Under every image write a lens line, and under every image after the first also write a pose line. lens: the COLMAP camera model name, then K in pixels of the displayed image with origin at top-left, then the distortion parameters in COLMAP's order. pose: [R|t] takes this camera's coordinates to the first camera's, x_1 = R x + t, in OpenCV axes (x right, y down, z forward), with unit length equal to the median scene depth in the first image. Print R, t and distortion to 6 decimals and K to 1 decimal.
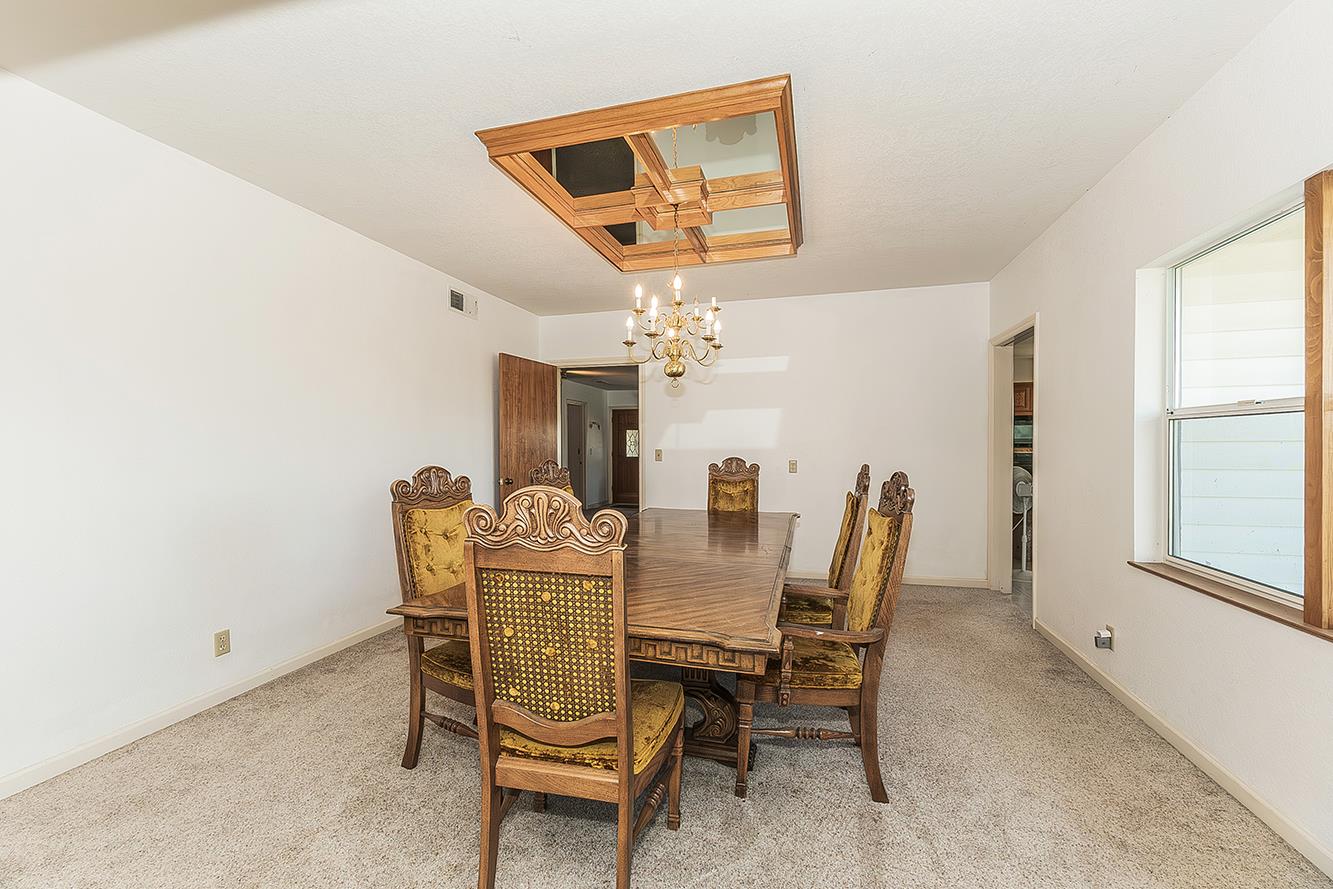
lens RADIAL K [[598.7, 0, 666.5], [0, 598.7, 444.5], [0, 0, 1]] dist [-0.002078, -0.000348]
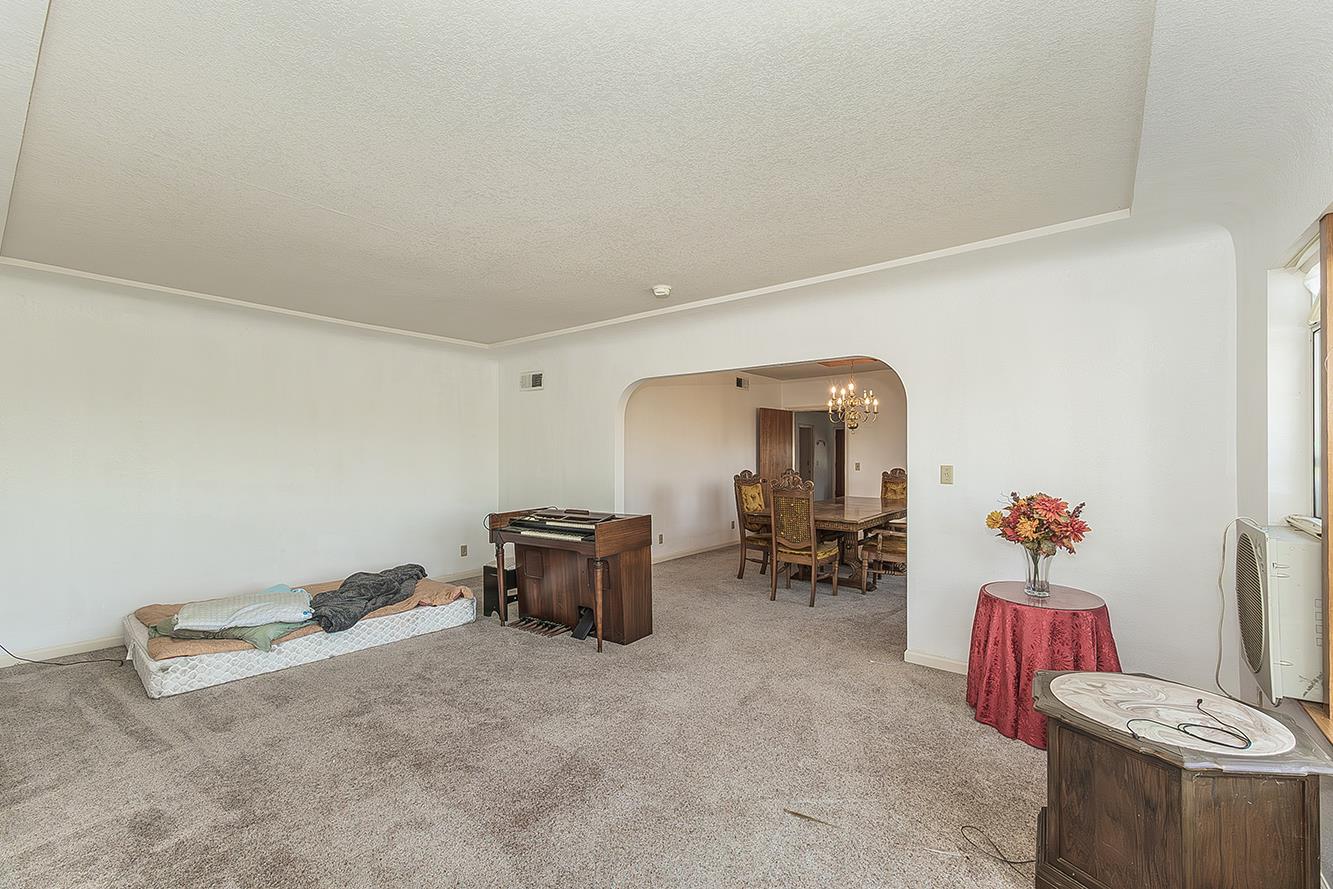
lens RADIAL K [[598.7, 0, 666.5], [0, 598.7, 444.5], [0, 0, 1]] dist [-0.002078, -0.000348]
pose [[0.926731, -0.000190, -0.375726, 0.273873], [-0.004994, 0.999905, -0.012823, -0.041094], [0.375692, 0.013760, 0.926642, -1.584182]]
